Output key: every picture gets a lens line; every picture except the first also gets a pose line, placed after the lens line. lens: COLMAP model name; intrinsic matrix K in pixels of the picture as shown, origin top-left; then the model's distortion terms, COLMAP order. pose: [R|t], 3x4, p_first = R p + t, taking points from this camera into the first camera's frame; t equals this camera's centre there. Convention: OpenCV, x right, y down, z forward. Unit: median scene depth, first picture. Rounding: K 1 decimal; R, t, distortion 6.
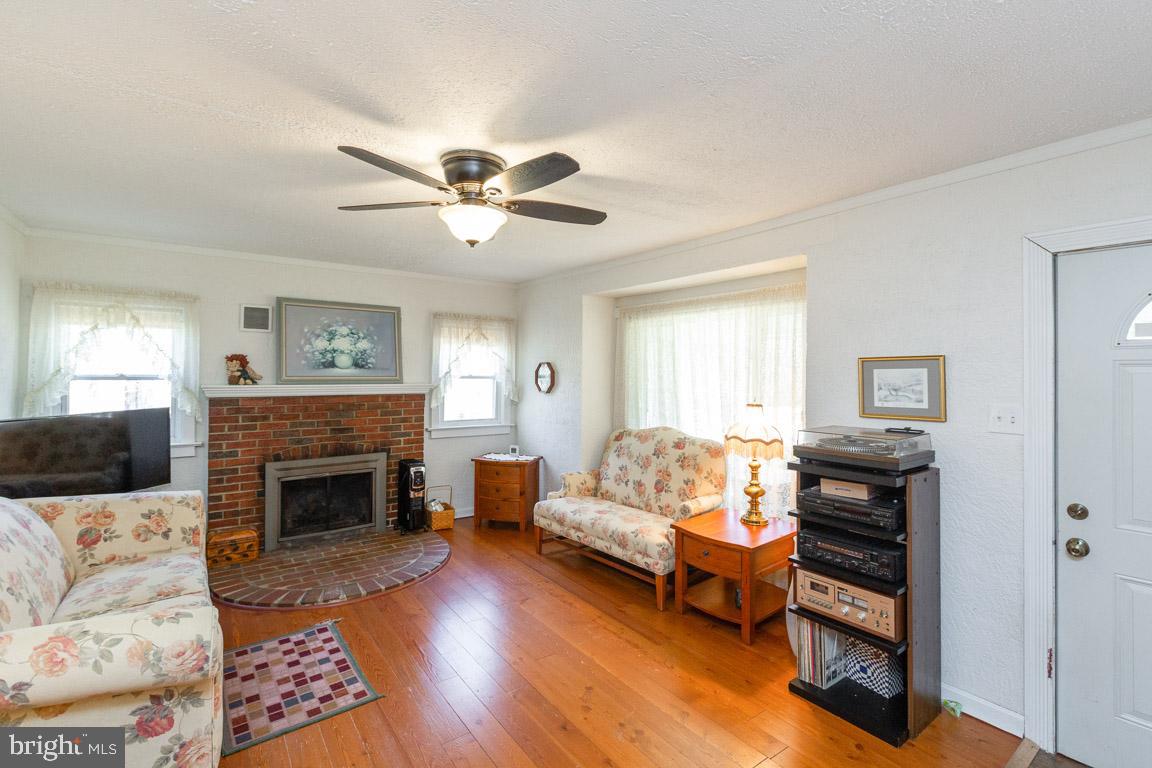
lens RADIAL K [[521.6, 0, 577.3], [0, 521.6, 376.3], [0, 0, 1]] dist [-0.000858, 0.000341]
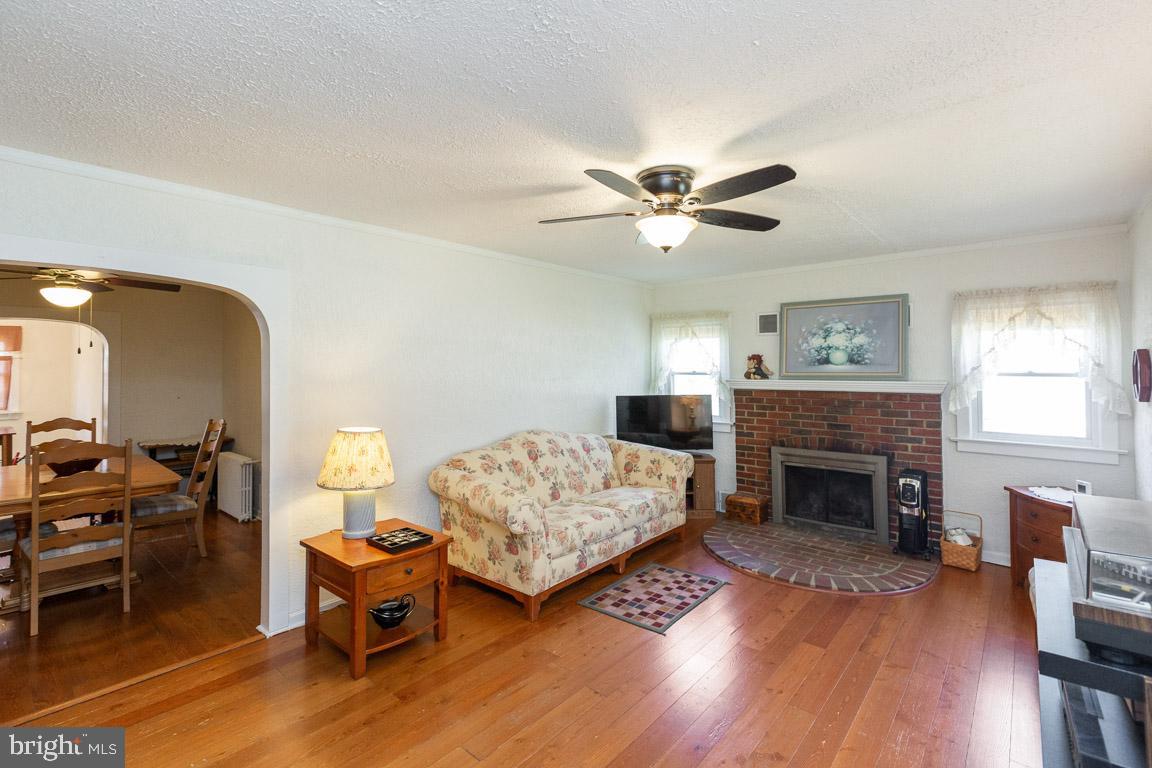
lens RADIAL K [[523.7, 0, 579.3], [0, 523.7, 372.0], [0, 0, 1]] dist [-0.000909, -0.000196]
pose [[0.221180, -0.000954, -0.975232, 0.427238], [-0.005039, 0.999985, -0.002121, 0.003581], [0.975220, 0.005383, 0.221172, 0.296157]]
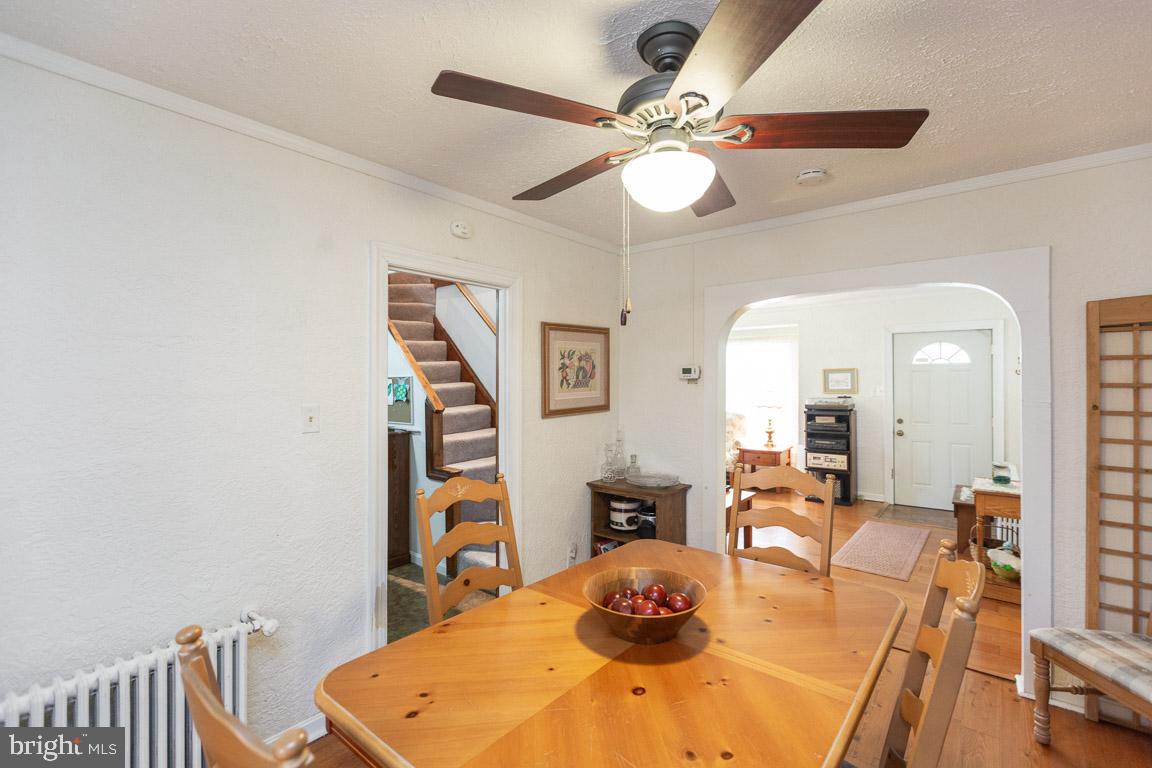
lens RADIAL K [[507.7, 0, 571.4], [0, 507.7, 383.4], [0, 0, 1]] dist [-0.000463, -0.000071]
pose [[0.970240, -0.009044, 0.241974, -3.337066], [0.008841, 0.999959, 0.001926, 0.045408], [-0.241982, 0.000270, 0.970281, -2.904733]]
